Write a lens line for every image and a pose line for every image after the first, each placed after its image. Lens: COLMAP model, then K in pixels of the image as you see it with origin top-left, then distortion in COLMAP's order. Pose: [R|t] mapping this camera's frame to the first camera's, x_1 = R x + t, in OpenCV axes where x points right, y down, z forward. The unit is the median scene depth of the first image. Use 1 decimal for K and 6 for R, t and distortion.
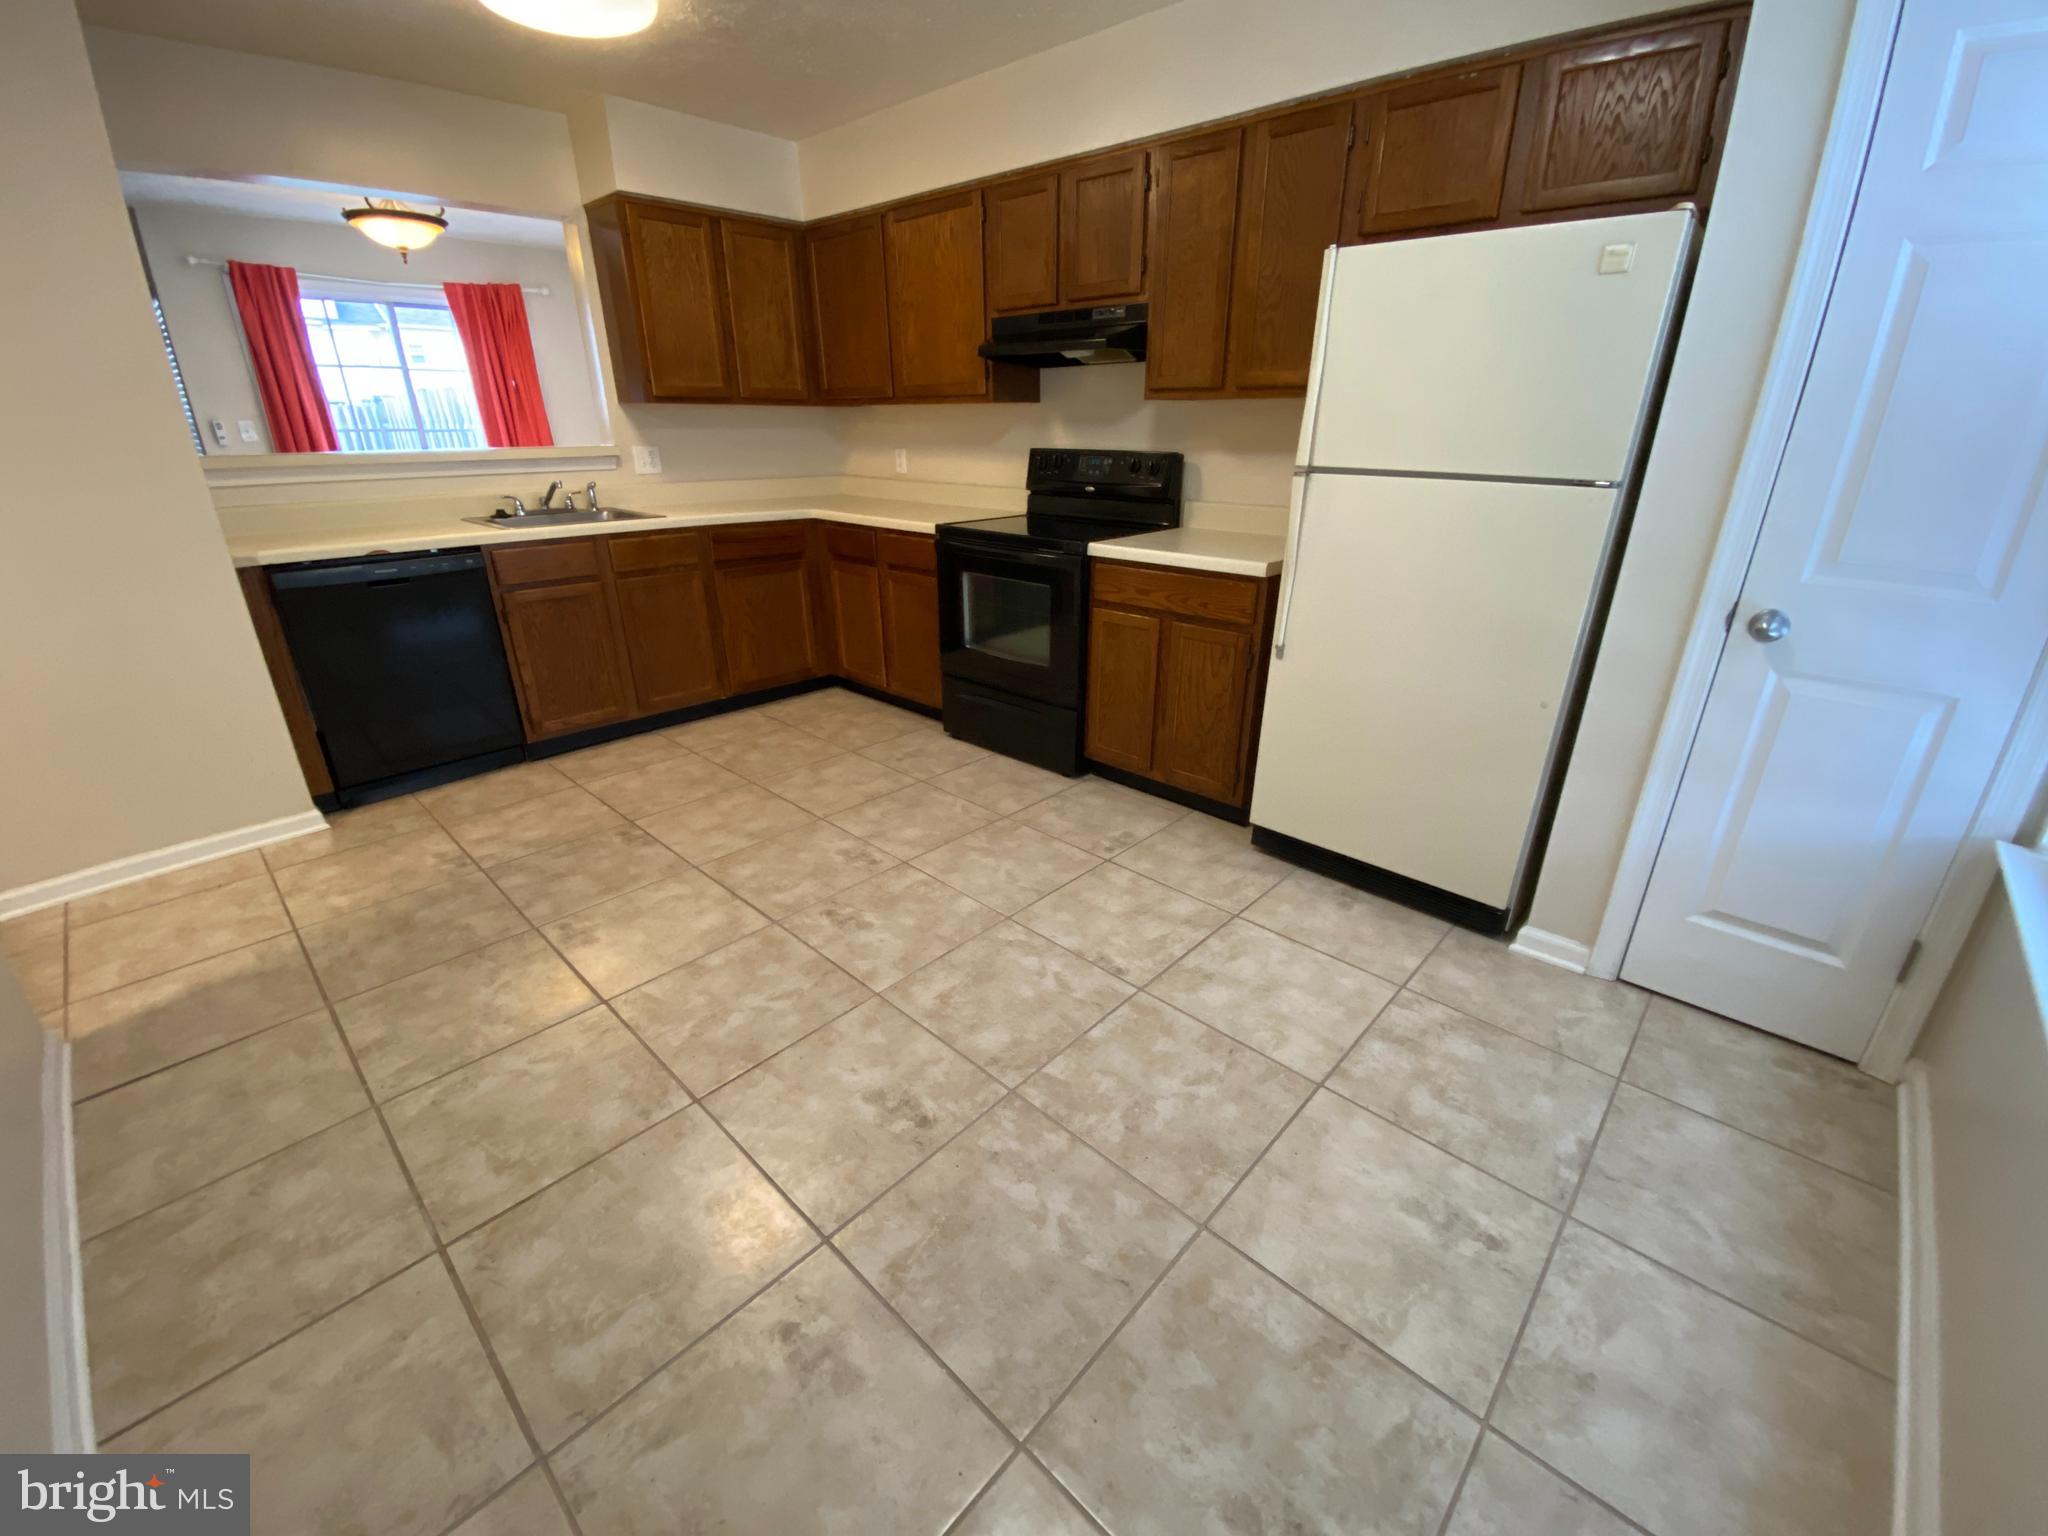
lens RADIAL K [[833.4, 0, 1027.5], [0, 833.4, 779.2], [0, 0, 1]] dist [0.017440, -0.023602]
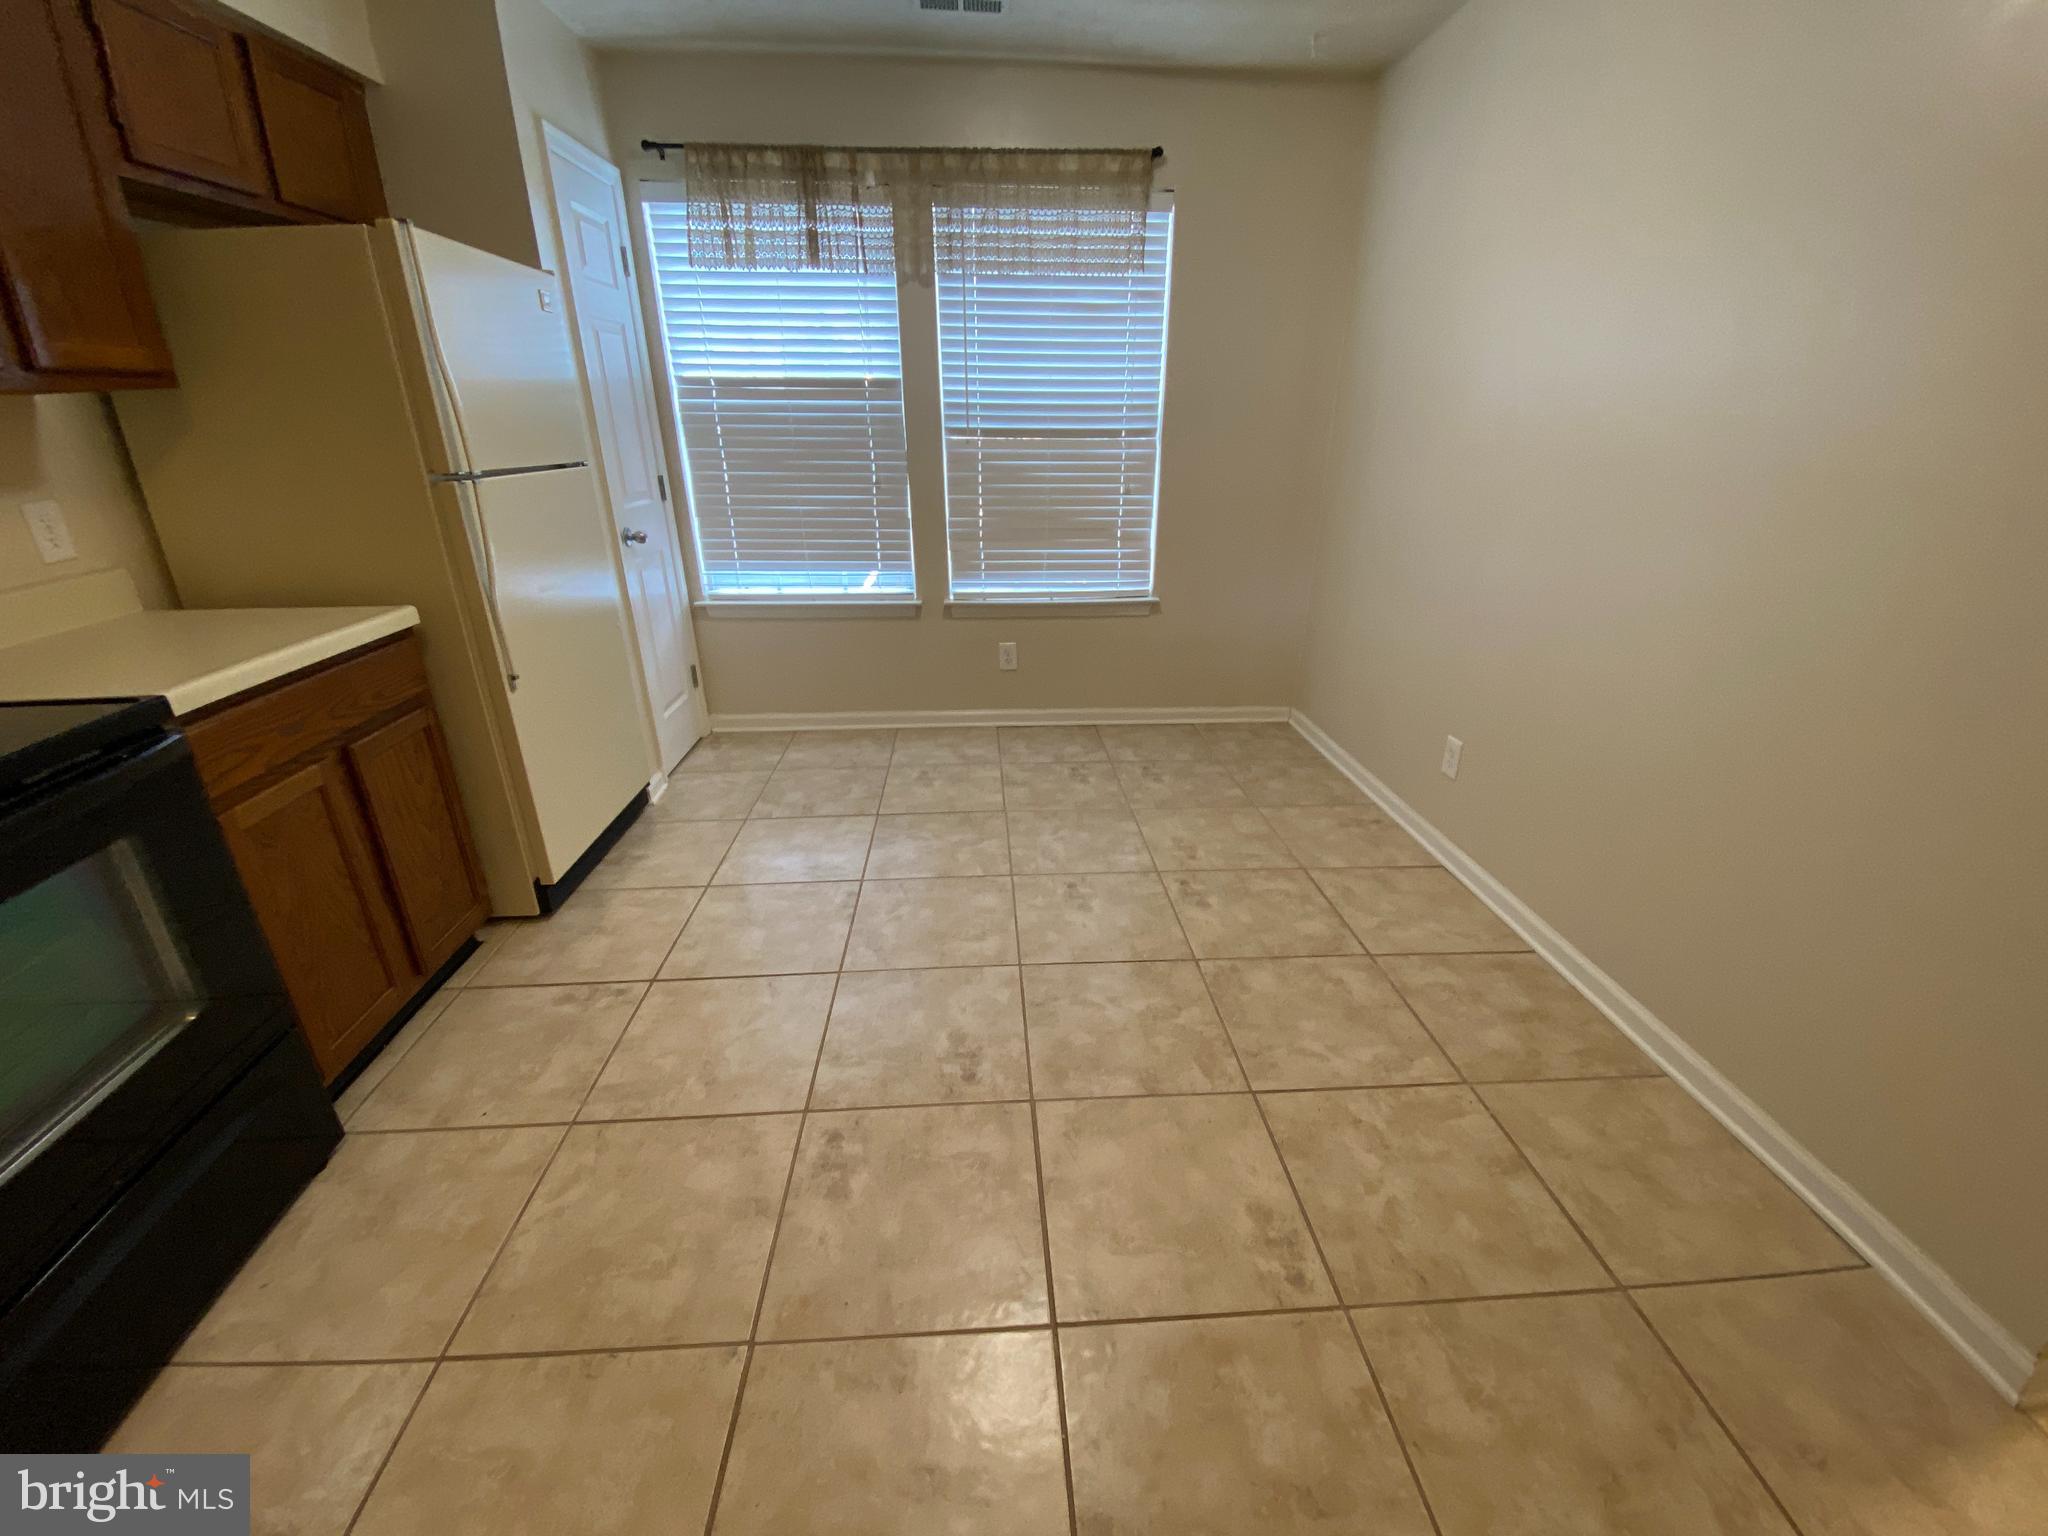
lens RADIAL K [[843.6, 0, 1024.0], [0, 843.6, 768.0], [0, 0, 1]] dist [0.027920, -0.027178]
pose [[-0.733952, -0.262134, 0.626578, -0.797347], [0.259806, 0.744009, 0.615591, -0.593721], [-0.627547, 0.614603, -0.477963, 1.365735]]
